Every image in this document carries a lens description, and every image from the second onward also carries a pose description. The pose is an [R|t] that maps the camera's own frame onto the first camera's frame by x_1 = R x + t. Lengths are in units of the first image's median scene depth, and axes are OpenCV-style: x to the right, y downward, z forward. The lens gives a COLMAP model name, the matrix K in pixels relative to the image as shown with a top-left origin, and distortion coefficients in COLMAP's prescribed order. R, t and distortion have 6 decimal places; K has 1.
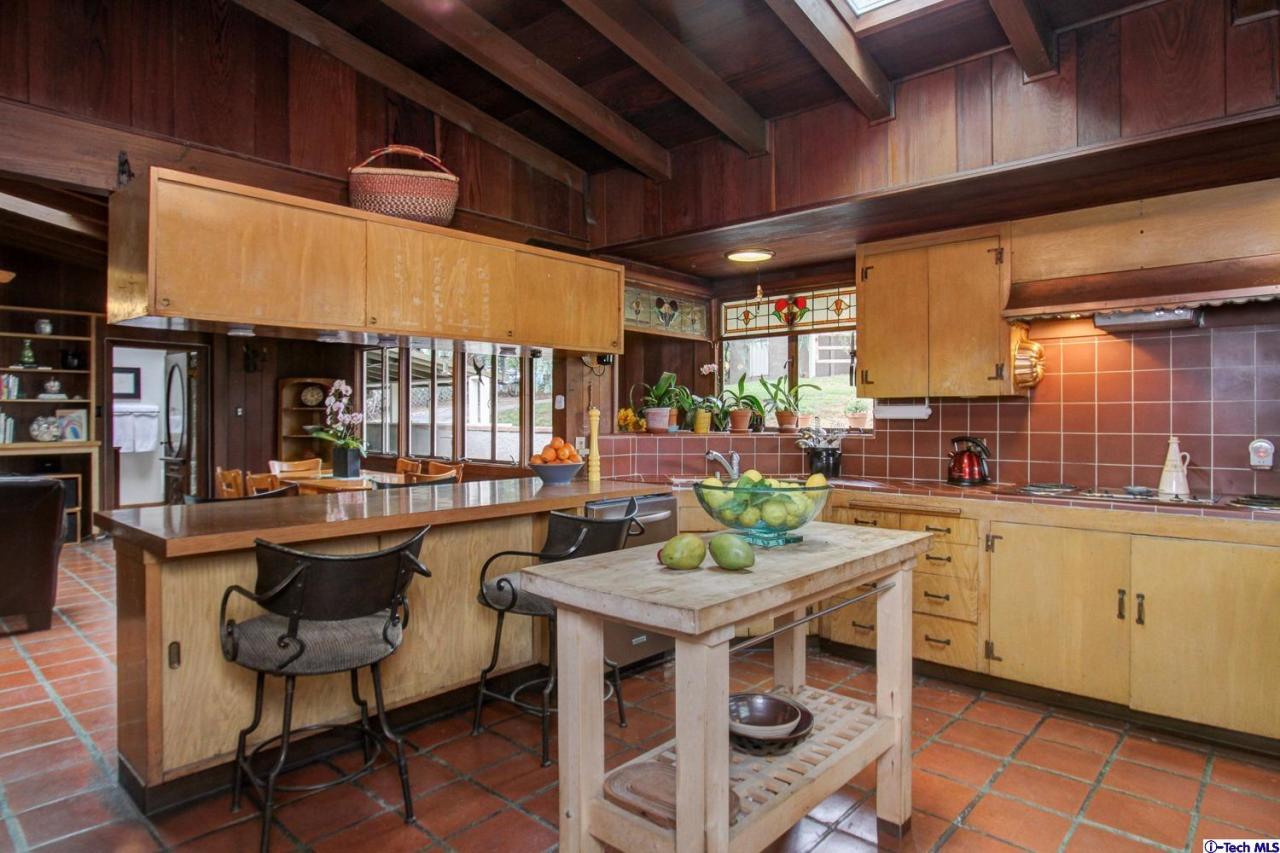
lens RADIAL K [[745.7, 0, 645.5], [0, 745.7, 421.9], [0, 0, 1]] dist [-0.006624, -0.004041]
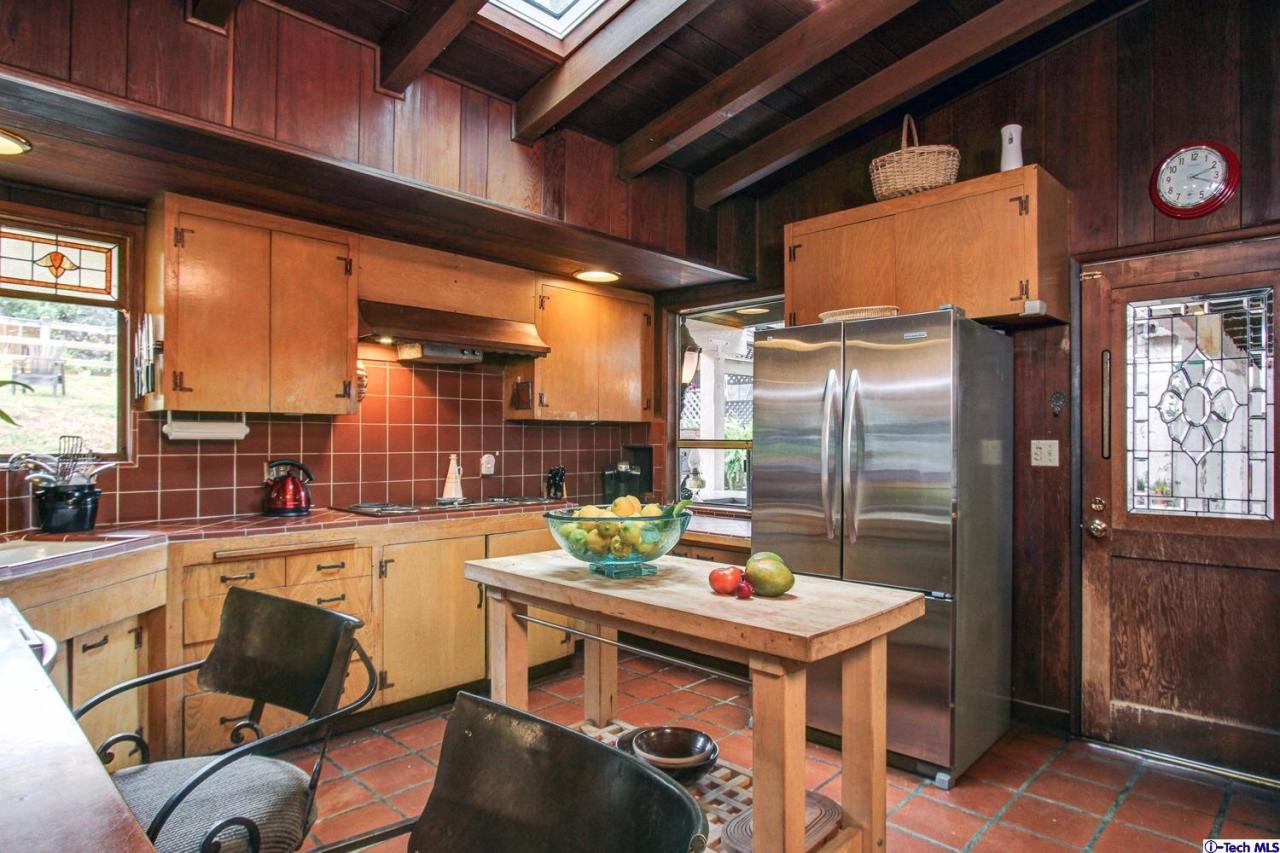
lens RADIAL K [[745.7, 0, 642.7], [0, 745.7, 431.4], [0, 0, 1]] dist [-0.006624, -0.004041]
pose [[0.050032, 0.002327, 0.998745, -0.411630], [-0.000908, 0.999997, -0.002284, -0.011212], [-0.998747, -0.000792, 0.050034, 0.523811]]
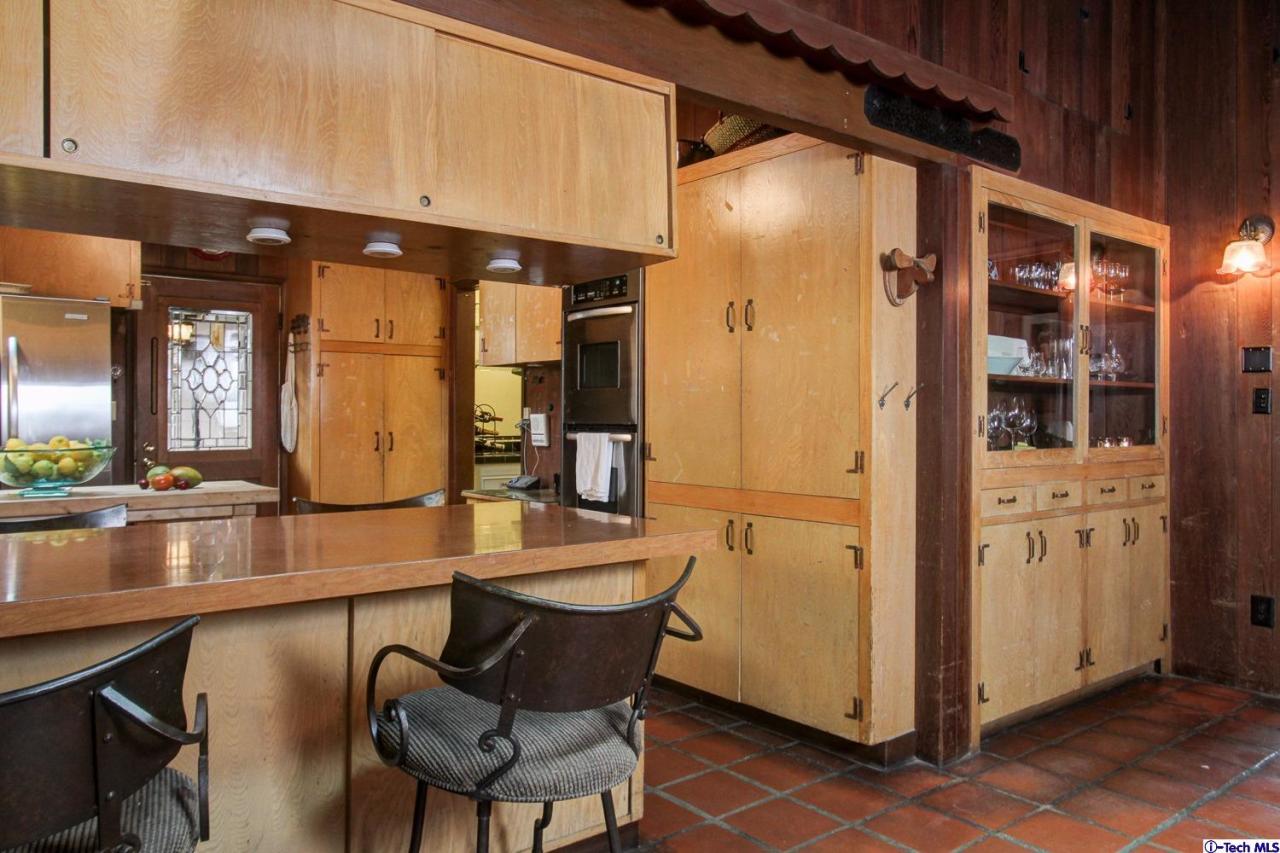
lens RADIAL K [[932.1, 0, 639.9], [0, 932.1, 422.6], [0, 0, 1]] dist [-0.003337, -0.001251]
pose [[-0.984491, -0.007903, 0.175257, -0.536175], [-0.005499, 0.999884, 0.014199, 0.000818], [-0.175349, 0.013015, -0.984420, 1.182137]]
